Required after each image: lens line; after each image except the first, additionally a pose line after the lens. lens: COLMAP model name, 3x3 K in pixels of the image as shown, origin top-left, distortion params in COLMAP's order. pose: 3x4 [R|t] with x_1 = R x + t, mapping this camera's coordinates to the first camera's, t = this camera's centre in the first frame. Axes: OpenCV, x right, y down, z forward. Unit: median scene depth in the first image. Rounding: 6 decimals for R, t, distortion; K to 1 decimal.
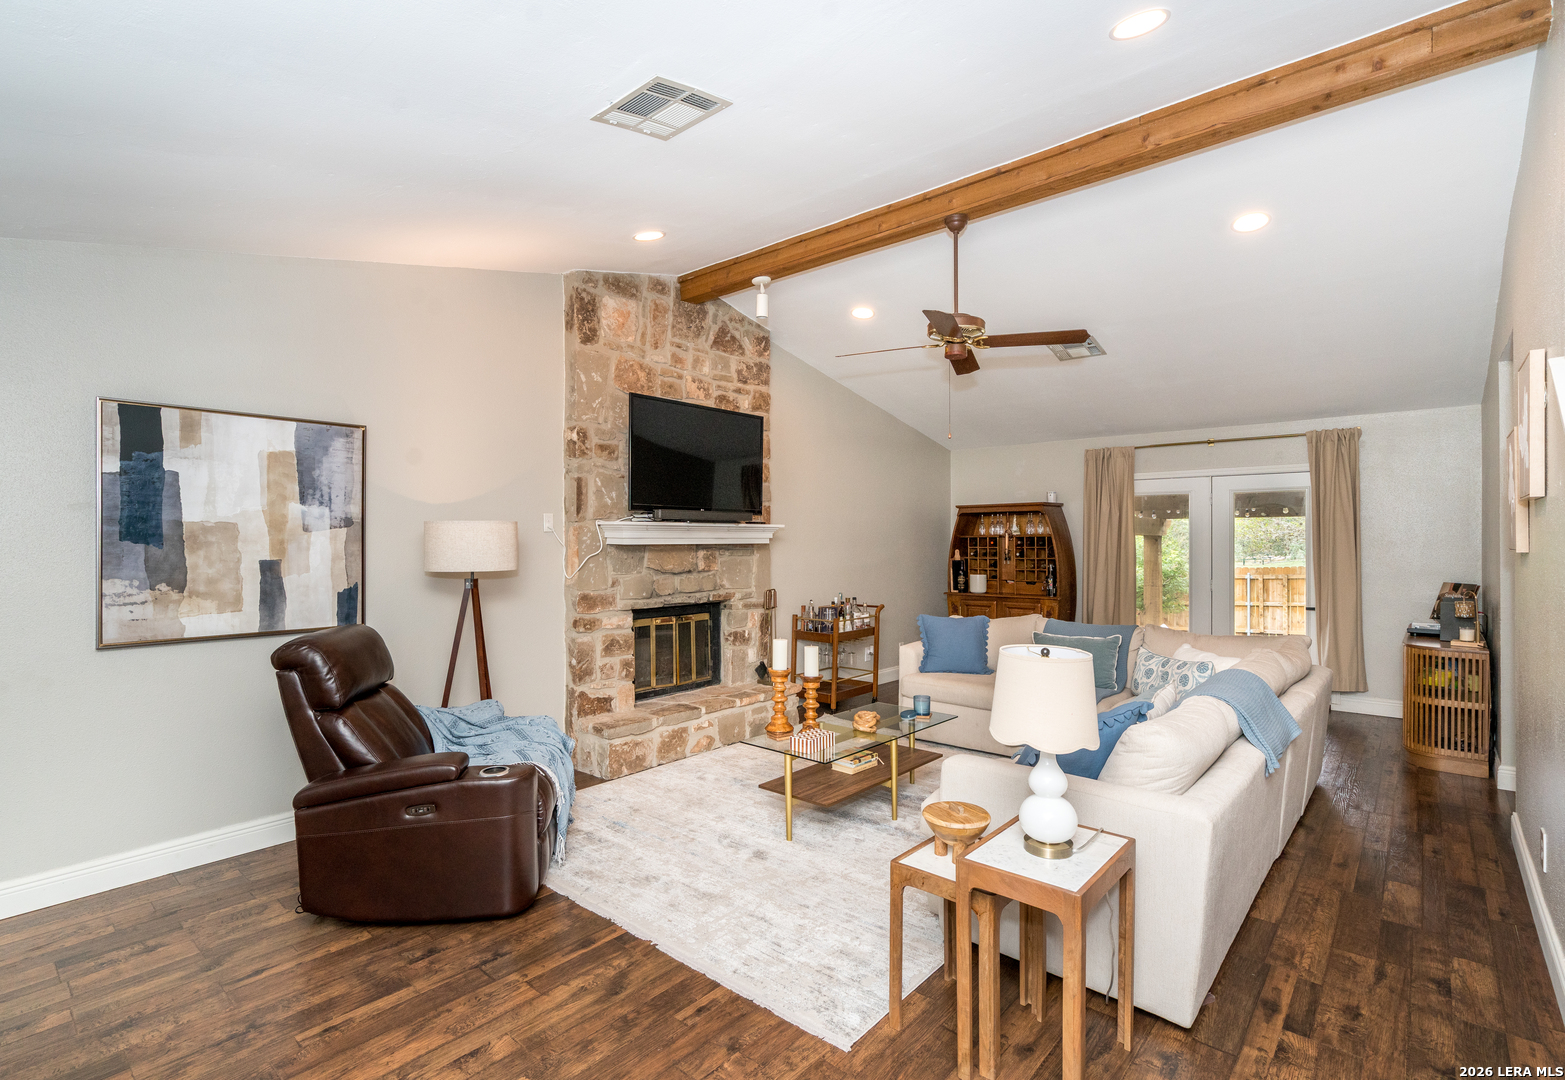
lens RADIAL K [[751.7, 0, 774.9], [0, 751.7, 542.4], [0, 0, 1]] dist [-0.019688, 0.000382]
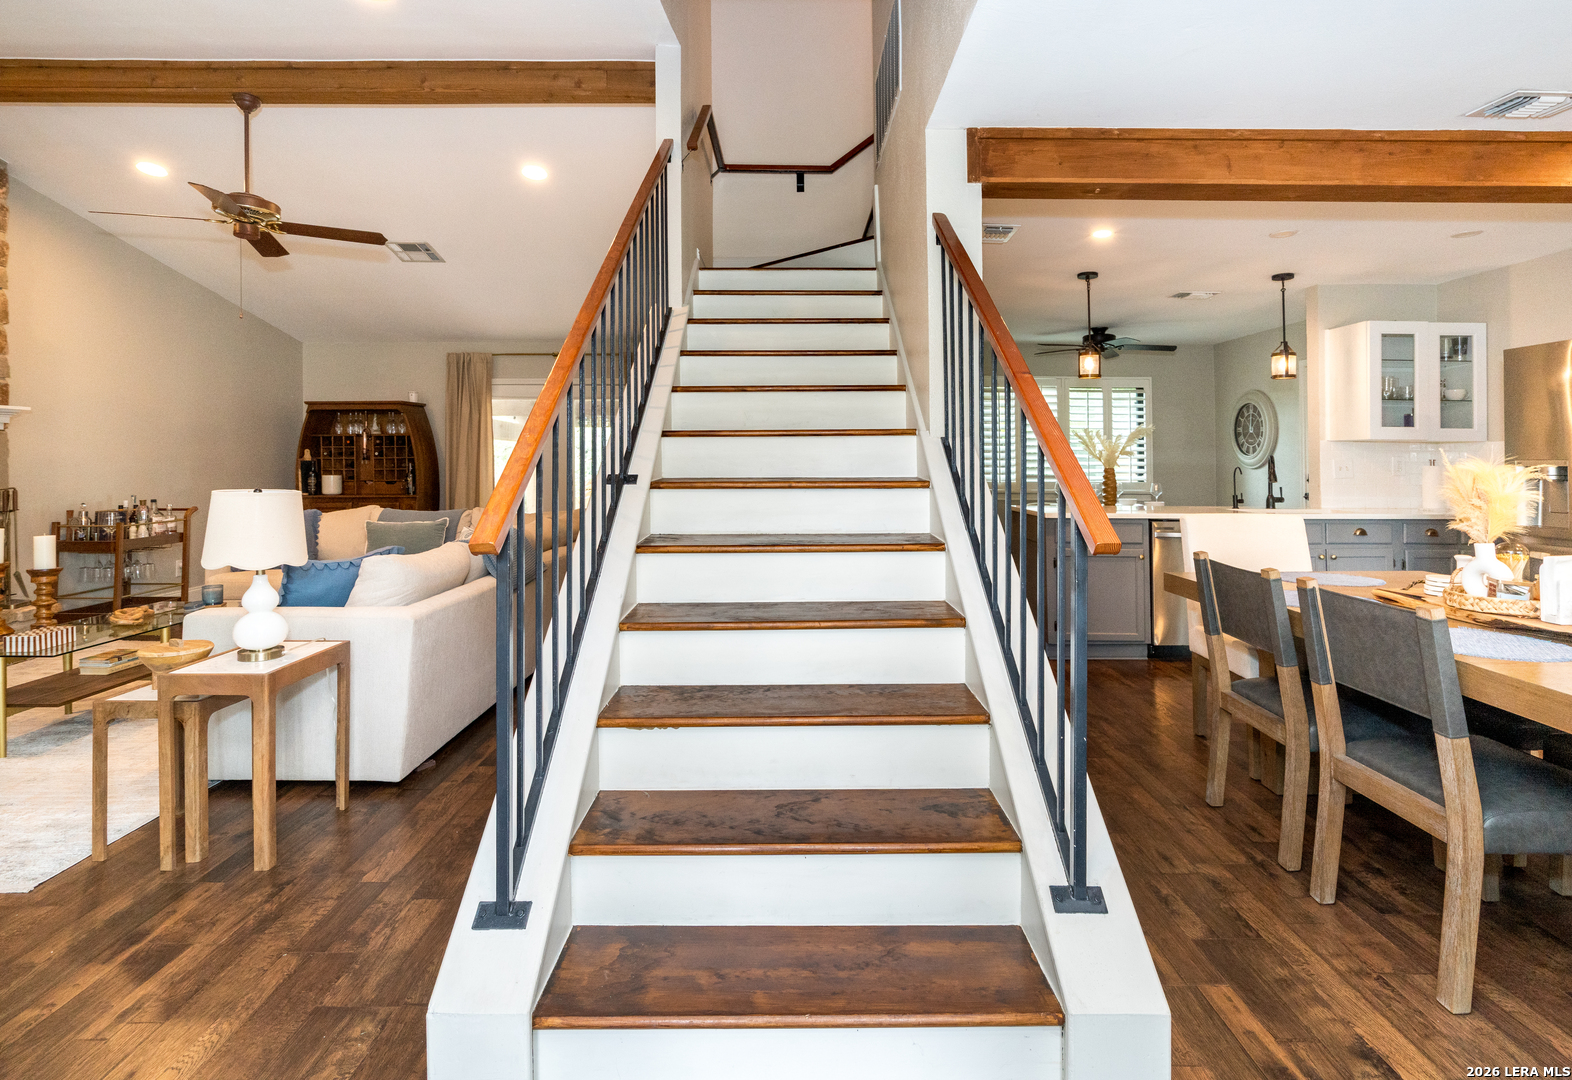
lens RADIAL K [[790.8, 0, 801.3], [0, 790.8, 460.7], [0, 0, 1]] dist [-0.001037, 0.000065]
pose [[0.742424, -0.001517, 0.669928, 0.064814], [0.002722, 0.999996, -0.000752, 0.040764], [-0.669925, 0.002382, 0.742425, -0.208815]]
